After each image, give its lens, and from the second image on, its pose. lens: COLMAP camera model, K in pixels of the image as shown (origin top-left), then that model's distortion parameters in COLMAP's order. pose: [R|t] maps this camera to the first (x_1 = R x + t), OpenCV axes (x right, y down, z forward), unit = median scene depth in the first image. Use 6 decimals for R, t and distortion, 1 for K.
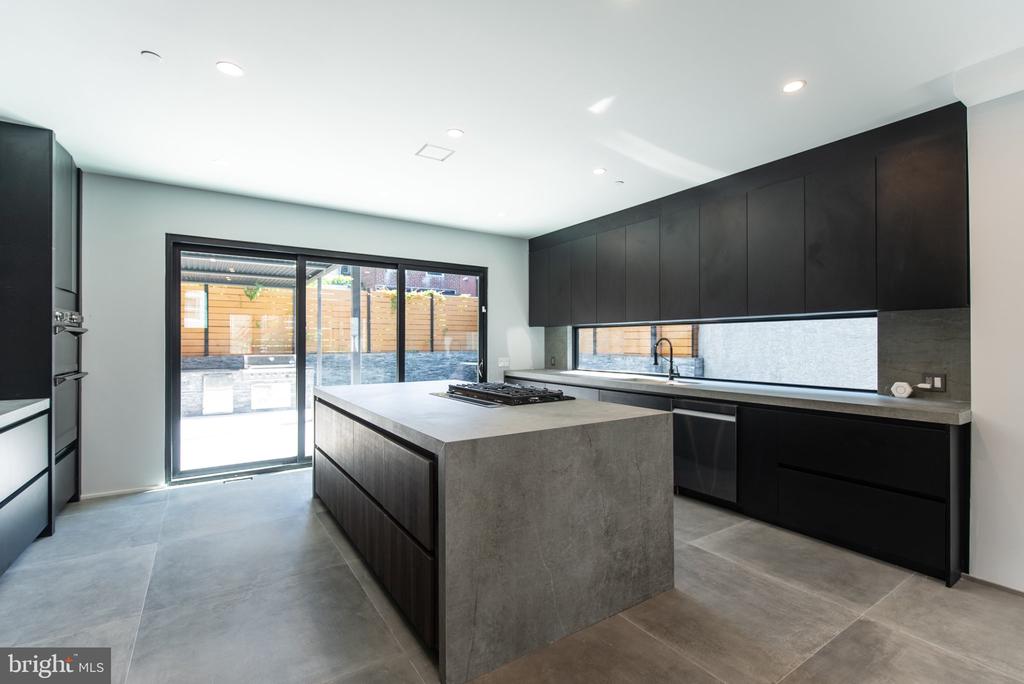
lens RADIAL K [[468.2, 0, 520.8], [0, 468.2, 340.9], [0, 0, 1]] dist [-0.013464, -0.000275]
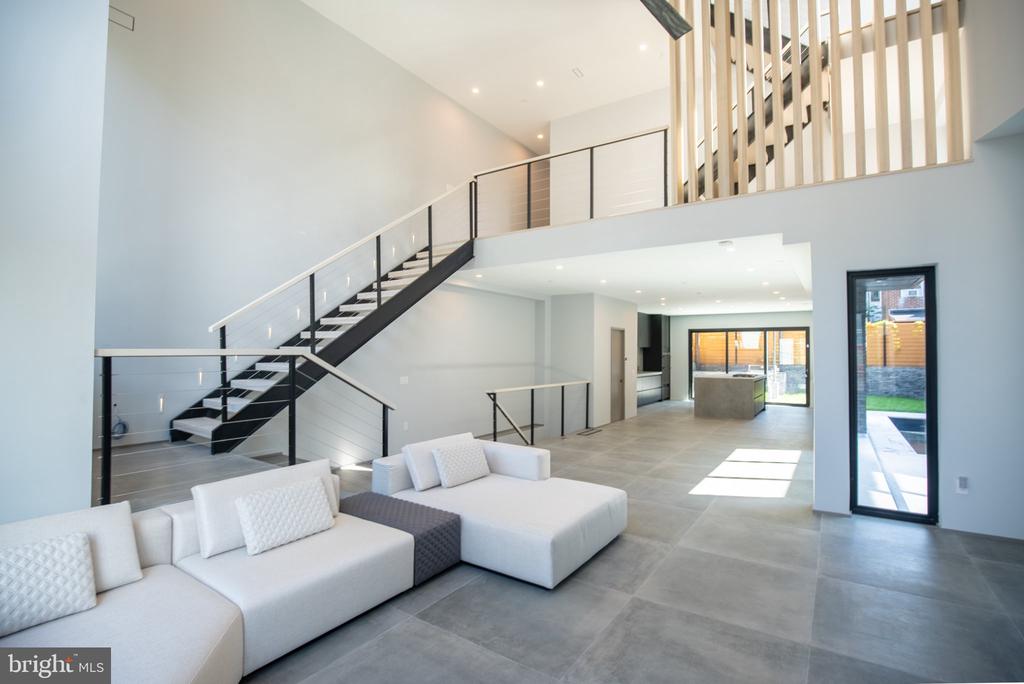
lens RADIAL K [[468.2, 0, 521.4], [0, 468.2, 339.7], [0, 0, 1]] dist [-0.013464, -0.000275]
pose [[0.377154, -0.024998, -0.925813, 1.552138], [-0.000643, 0.999628, -0.027253, -0.038281], [0.926150, 0.010874, 0.376998, -1.150971]]
